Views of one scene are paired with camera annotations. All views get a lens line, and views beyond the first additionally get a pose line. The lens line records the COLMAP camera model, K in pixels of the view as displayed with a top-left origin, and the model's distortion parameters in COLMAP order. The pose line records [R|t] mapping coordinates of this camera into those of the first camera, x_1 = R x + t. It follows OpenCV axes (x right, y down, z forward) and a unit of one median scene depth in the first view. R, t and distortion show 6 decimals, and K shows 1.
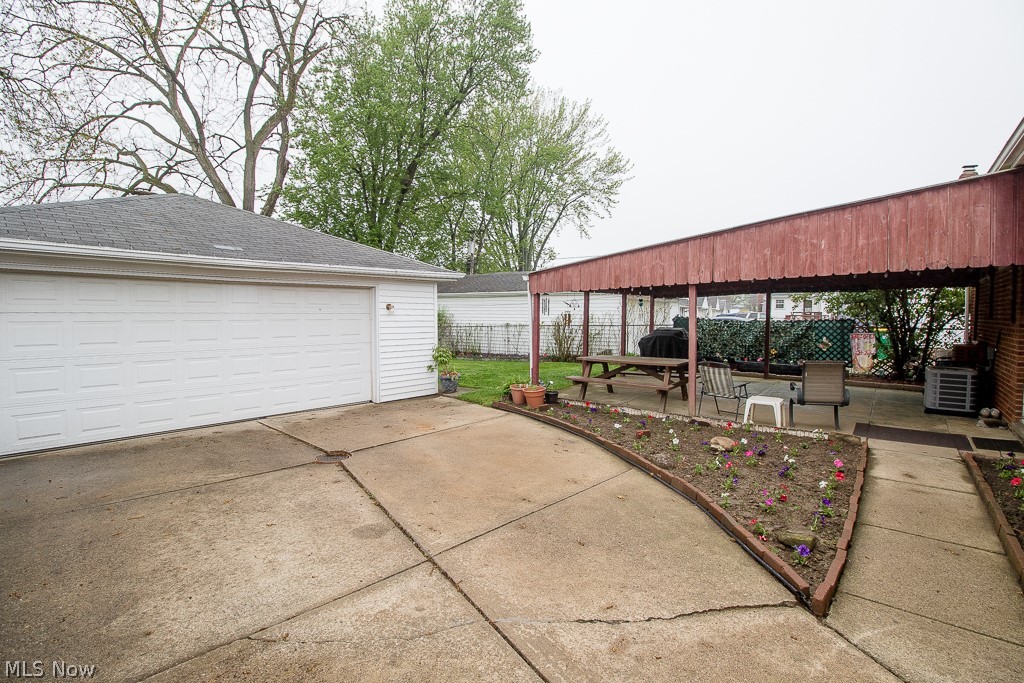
lens RADIAL K [[477.6, 0, 512.2], [0, 477.6, 343.3], [0, 0, 1]] dist [0.000992, -0.012391]
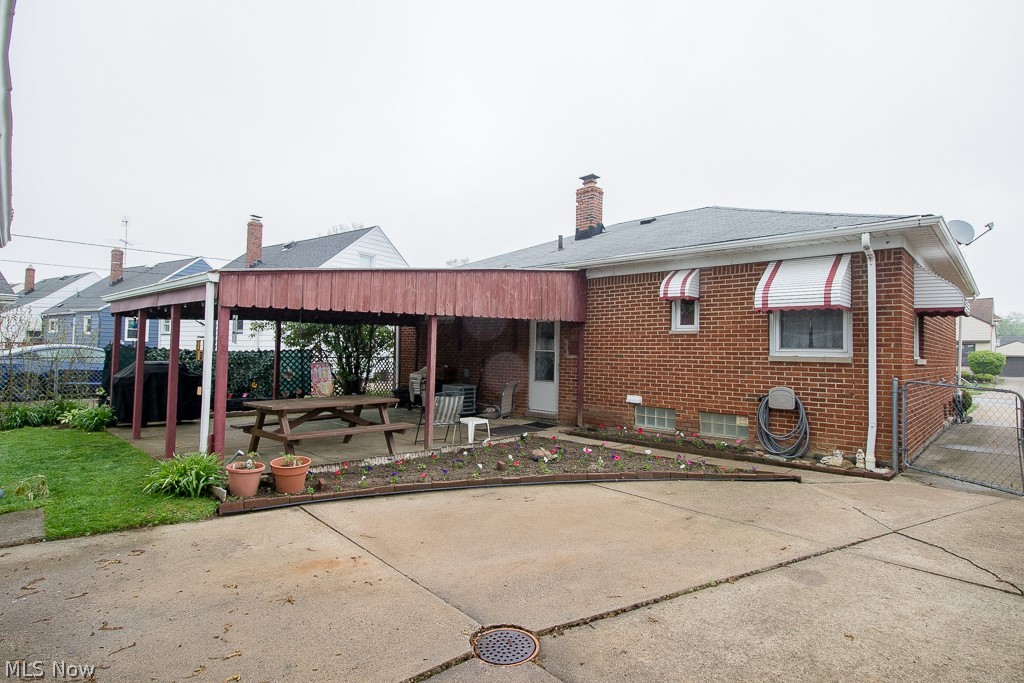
lens RADIAL K [[531.4, 0, 512.1], [0, 531.4, 343.6], [0, 0, 1]] dist [-0.005598, -0.006512]
pose [[0.101904, 0.013618, 0.994701, -0.416895], [0.043982, 0.998867, -0.018181, -0.022166], [-0.993821, 0.045602, 0.101190, 0.430693]]
